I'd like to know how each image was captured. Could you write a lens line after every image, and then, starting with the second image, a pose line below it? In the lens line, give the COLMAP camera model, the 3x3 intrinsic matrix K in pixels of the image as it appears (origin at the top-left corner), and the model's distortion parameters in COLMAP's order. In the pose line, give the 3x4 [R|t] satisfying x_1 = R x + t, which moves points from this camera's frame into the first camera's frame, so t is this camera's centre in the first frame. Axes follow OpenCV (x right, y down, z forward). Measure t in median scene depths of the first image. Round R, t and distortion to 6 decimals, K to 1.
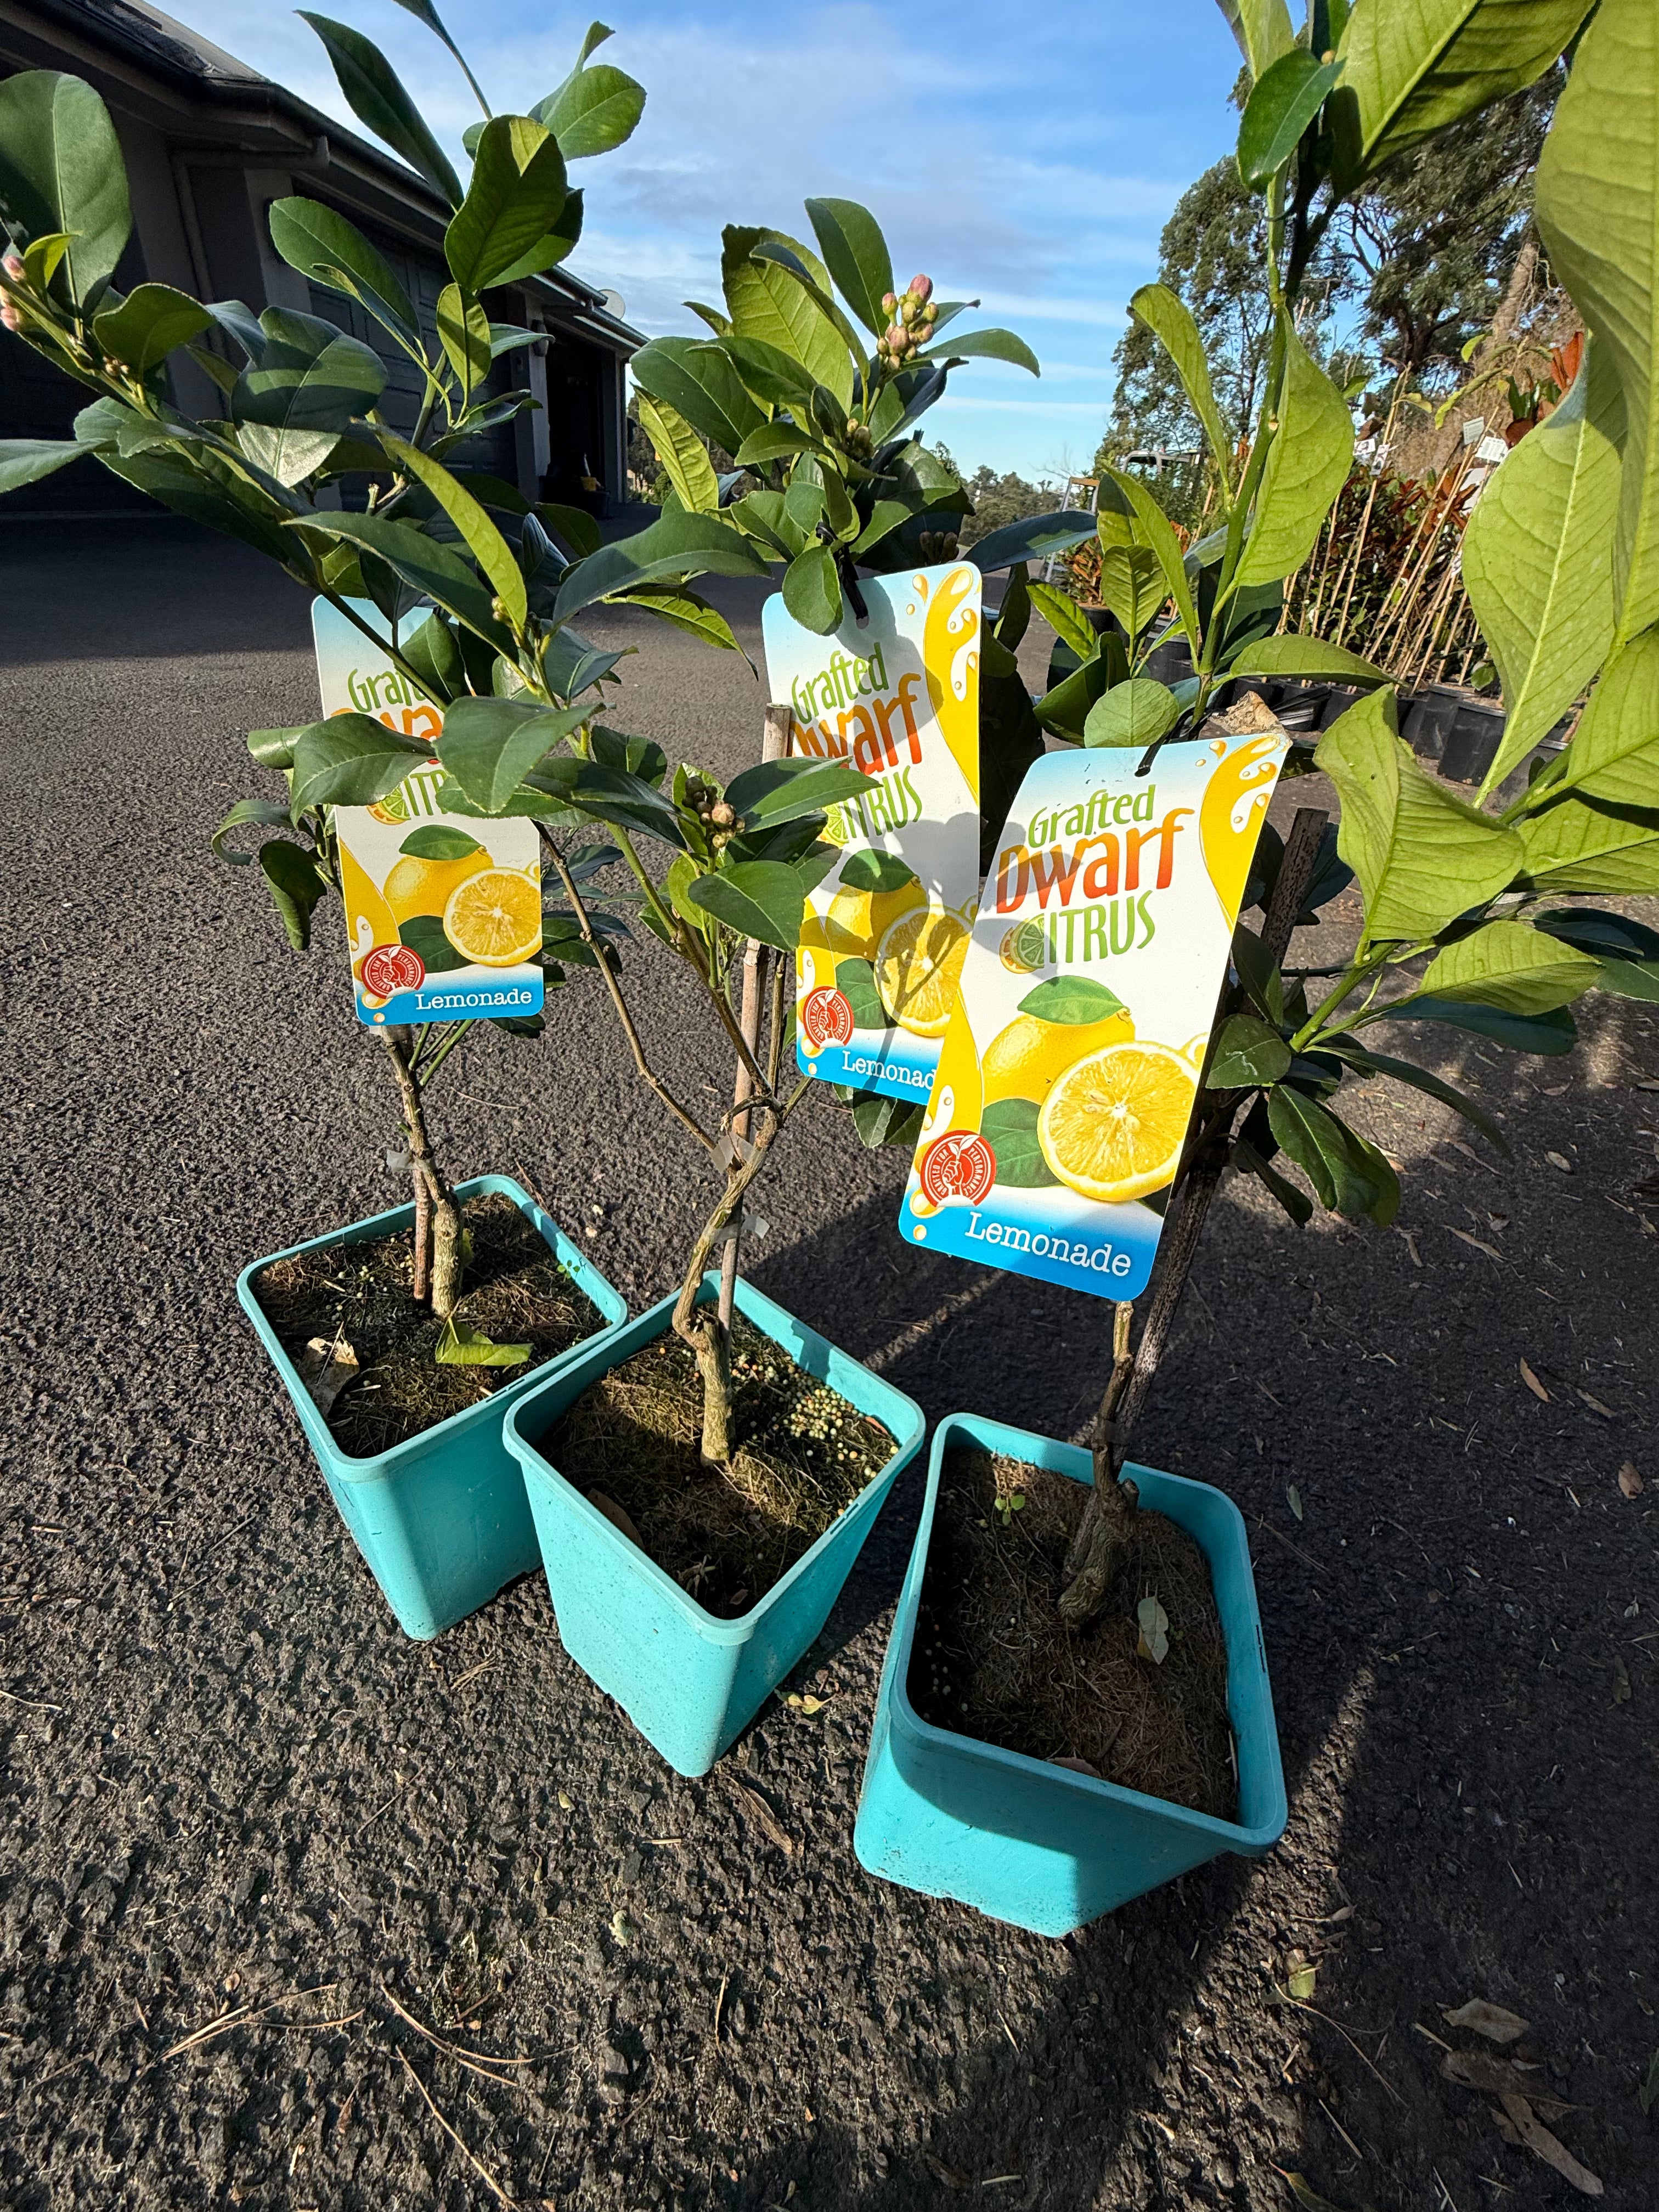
lens RADIAL K [[887.9, 0, 840.3], [0, 887.9, 1077.0], [0, 0, 1]] dist [-0.000540, -0.000312]
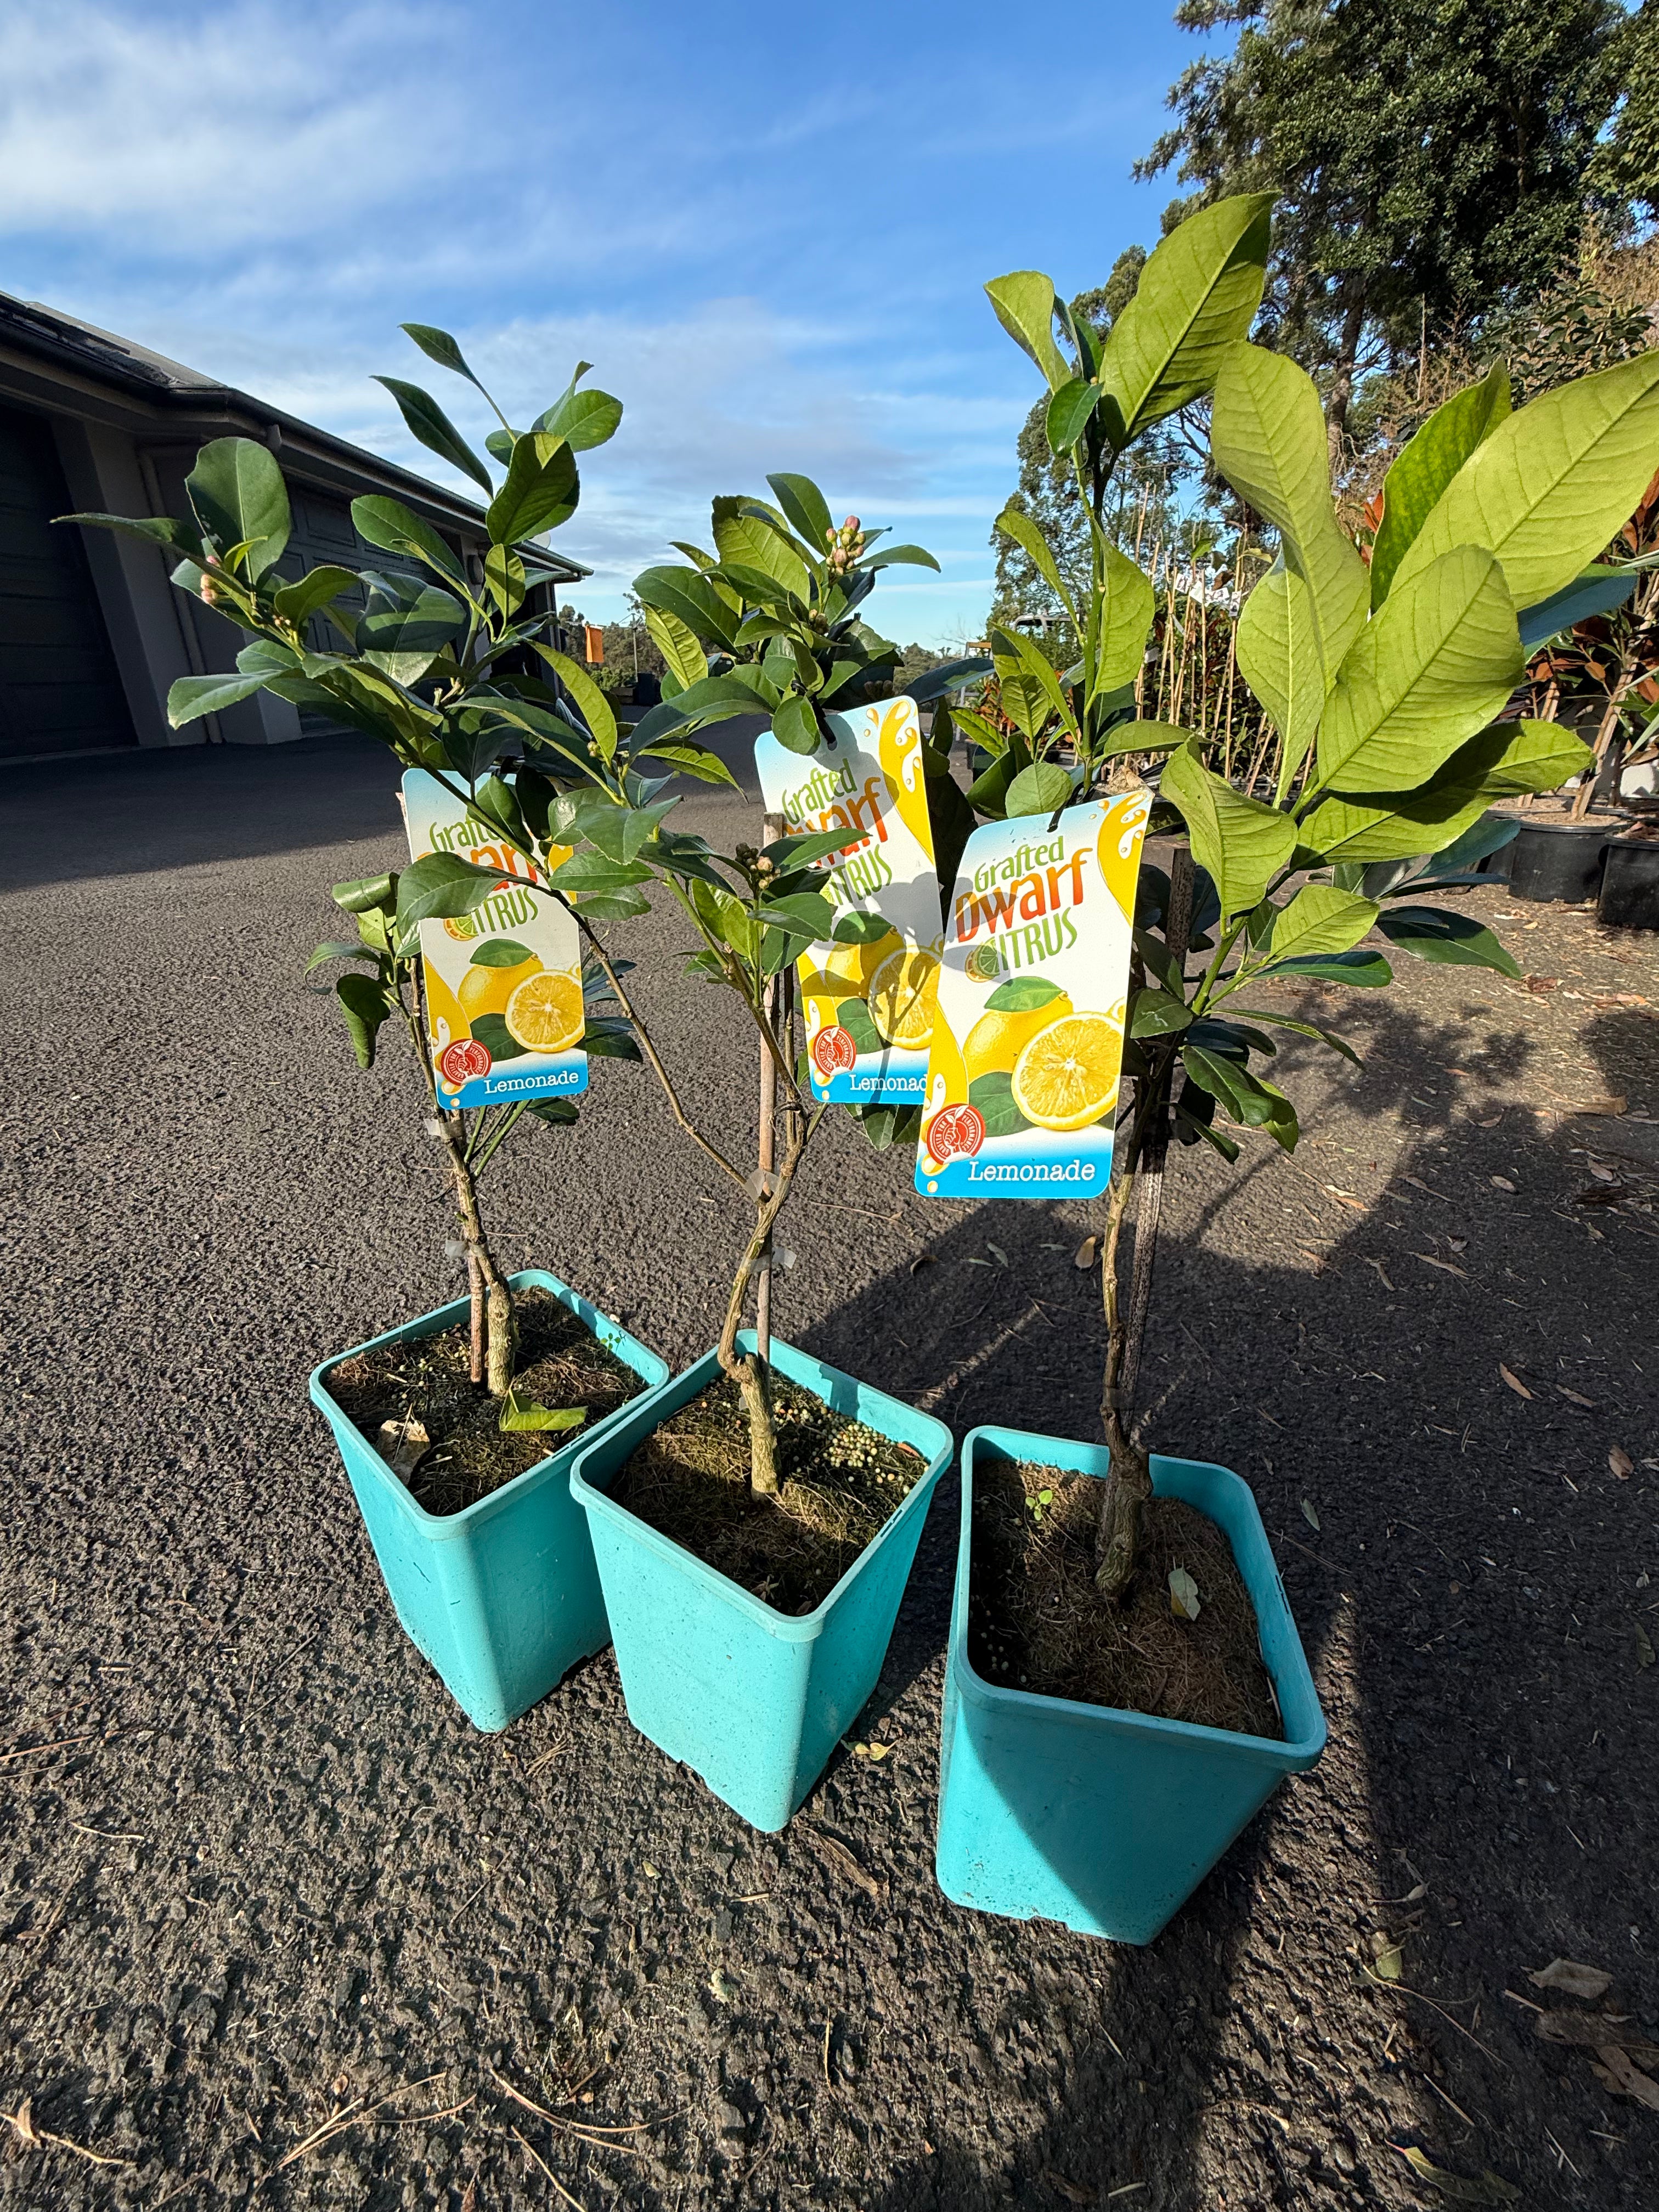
lens RADIAL K [[906.3, 0, 834.3], [0, 906.3, 1096.5], [0, 0, 1]] dist [-0.000551, -0.000312]
pose [[0.993466, -0.107491, 0.038341, -0.047259], [0.111895, 0.983526, -0.141975, 0.119808], [-0.022448, 0.145338, 0.989127, -0.164234]]
